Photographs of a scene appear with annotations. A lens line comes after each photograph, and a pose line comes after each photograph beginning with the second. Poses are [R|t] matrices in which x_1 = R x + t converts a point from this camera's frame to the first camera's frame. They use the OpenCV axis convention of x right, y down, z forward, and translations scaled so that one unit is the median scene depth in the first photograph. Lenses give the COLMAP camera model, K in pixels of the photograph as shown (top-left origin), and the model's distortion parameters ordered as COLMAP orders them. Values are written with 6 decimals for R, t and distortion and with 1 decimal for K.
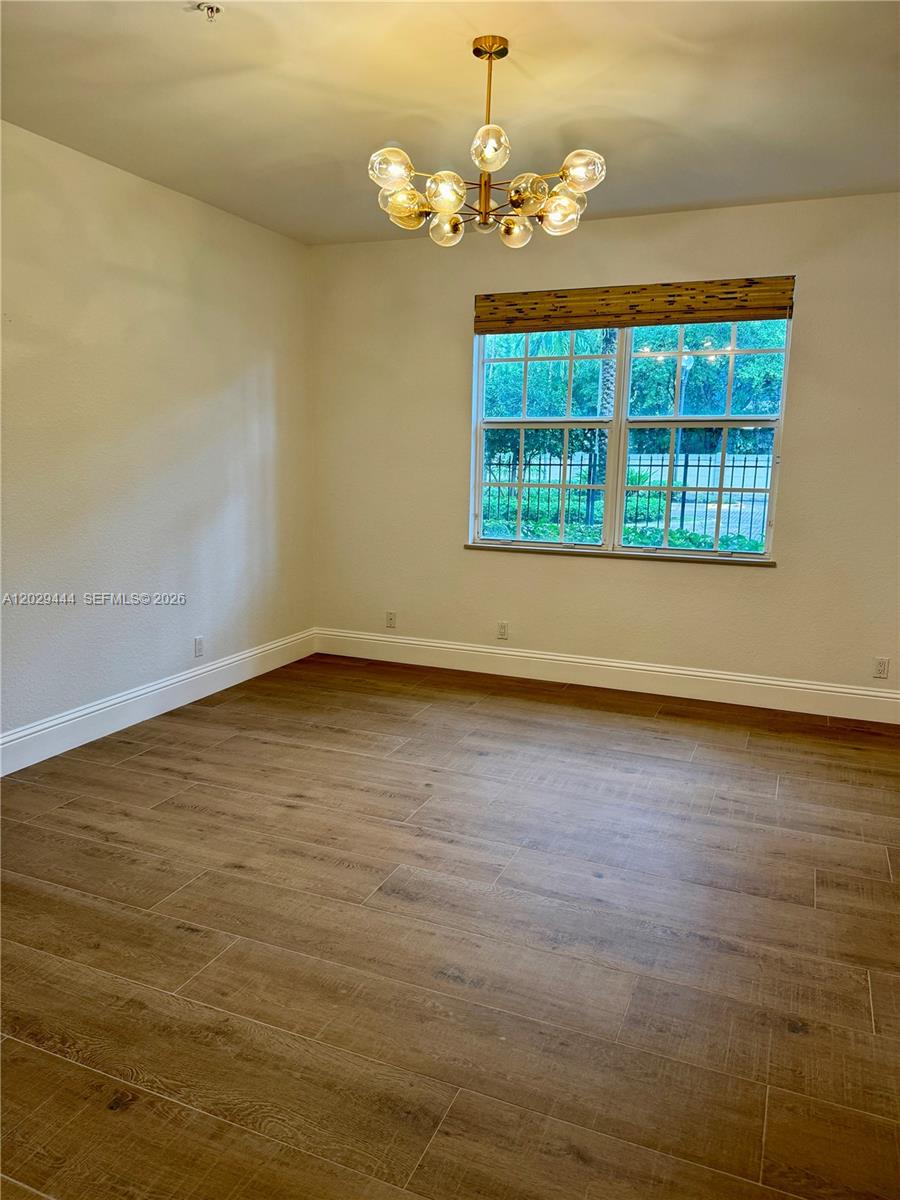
lens RADIAL K [[843.3, 0, 450.0], [0, 843.3, 600.0], [0, 0, 1]] dist [0.108311, -0.170405]
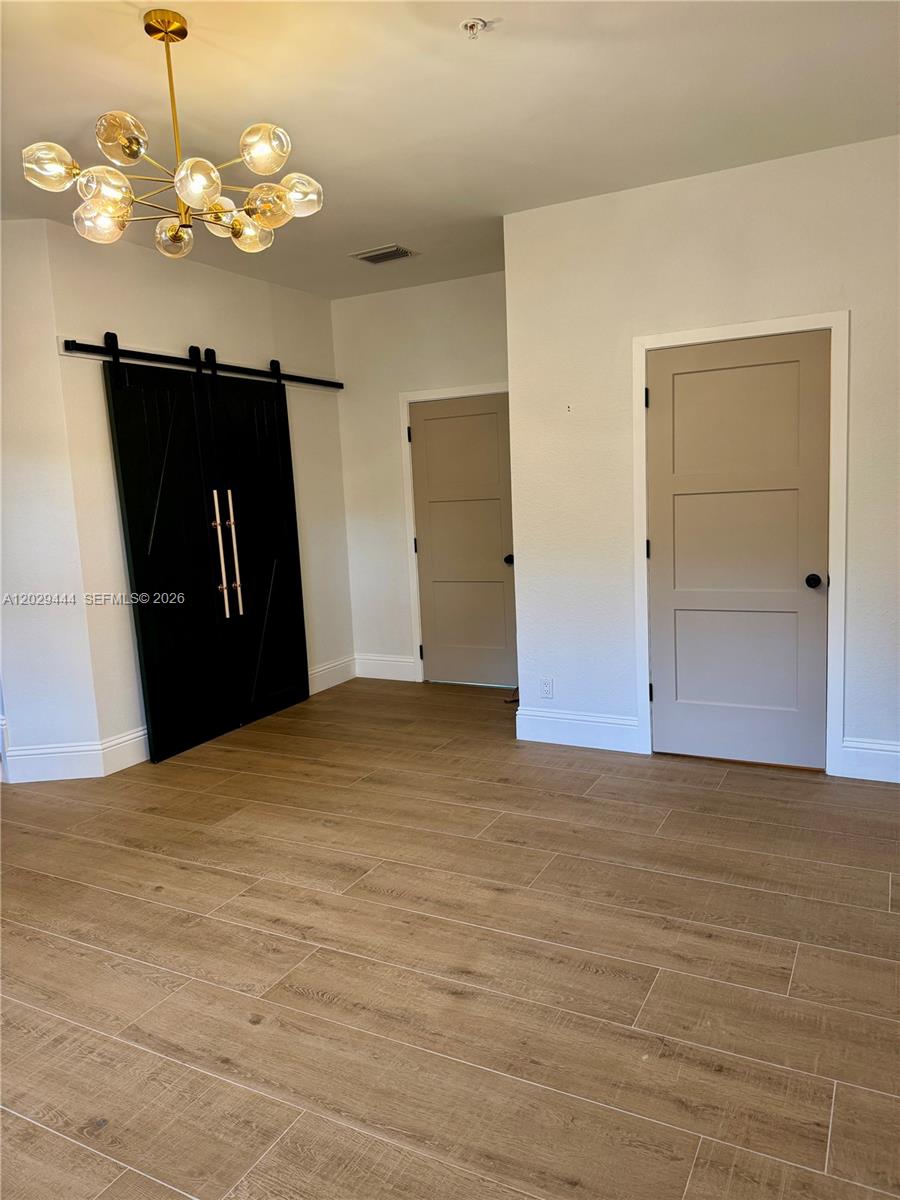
lens RADIAL K [[847.4, 0, 450.0], [0, 847.4, 600.0], [0, 0, 1]] dist [0.035639, -0.042764]
pose [[-0.996190, 0.016882, 0.085560, -0.237842], [0.042366, 0.951219, 0.305593, -0.273258], [-0.076227, 0.308054, -0.948310, 1.569135]]
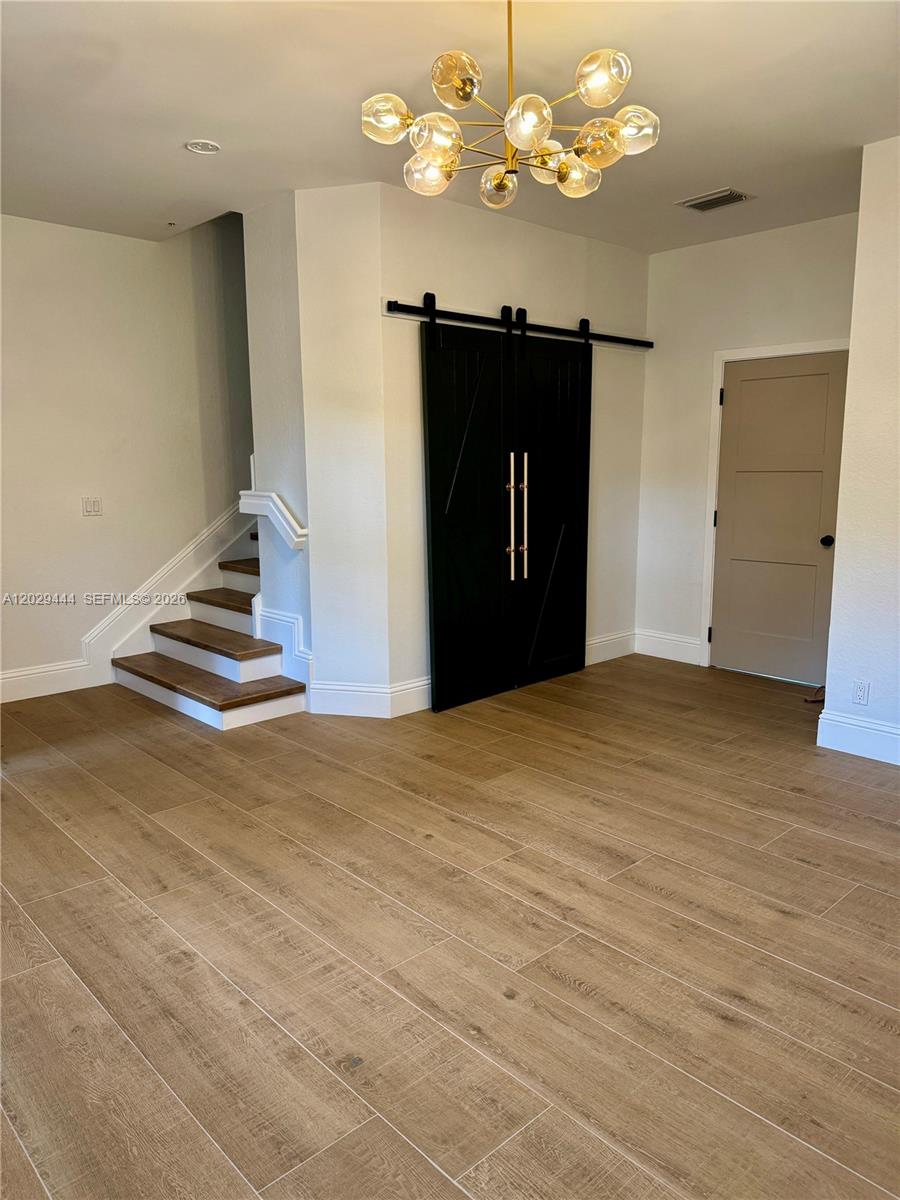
lens RADIAL K [[843.3, 0, 450.0], [0, 843.3, 600.0], [0, 0, 1]] dist [0.108311, -0.170405]
pose [[-0.912281, -0.079681, 0.401739, -0.221724], [0.059775, 0.944486, 0.323068, -0.263135], [-0.405179, 0.318742, -0.856874, 1.534327]]
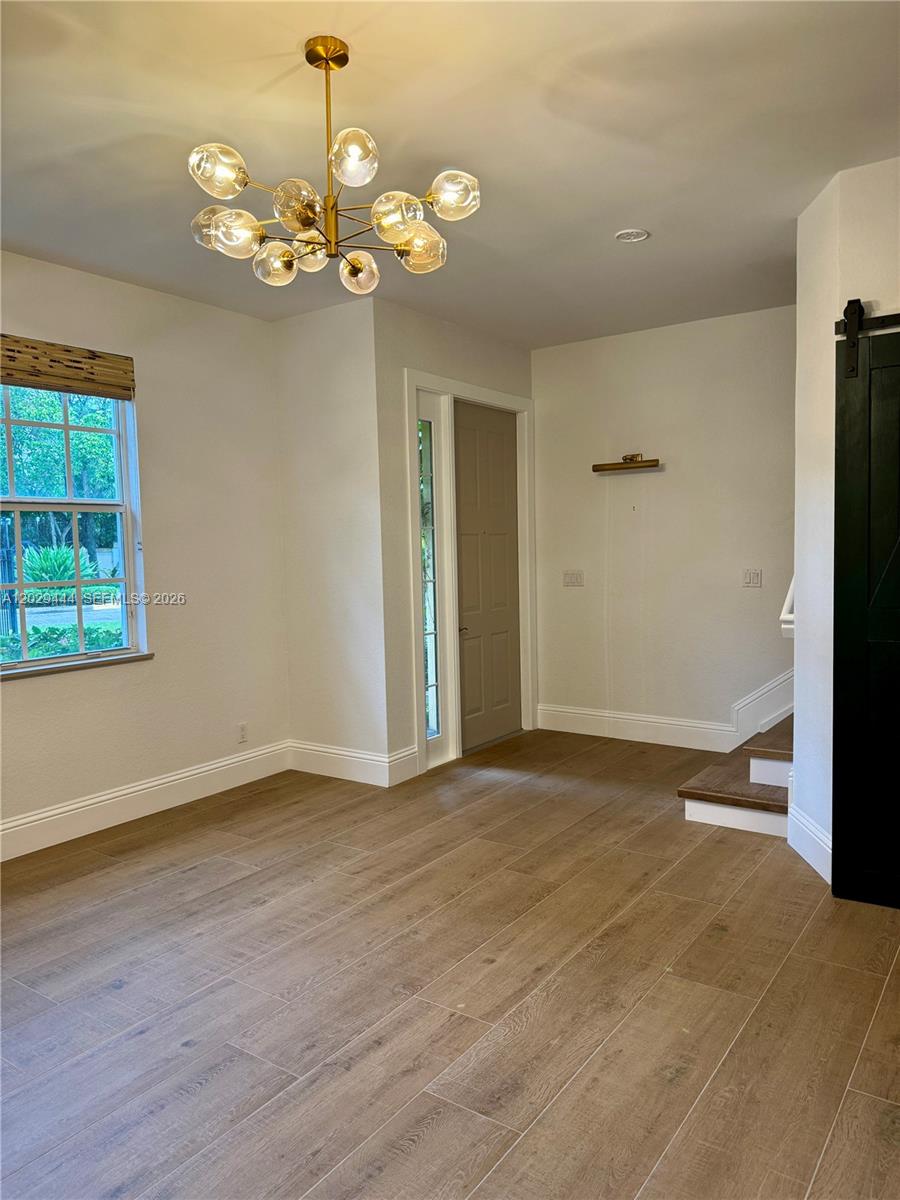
lens RADIAL K [[844.2, 0, 455.4], [0, 844.2, 600.3], [0, 0, 1]] dist [0.099082, -0.158806]
pose [[0.213943, -0.093103, 0.972399, -0.623311], [0.197150, 0.979079, 0.050366, -0.113660], [-0.956745, 0.180933, 0.227822, 0.624979]]
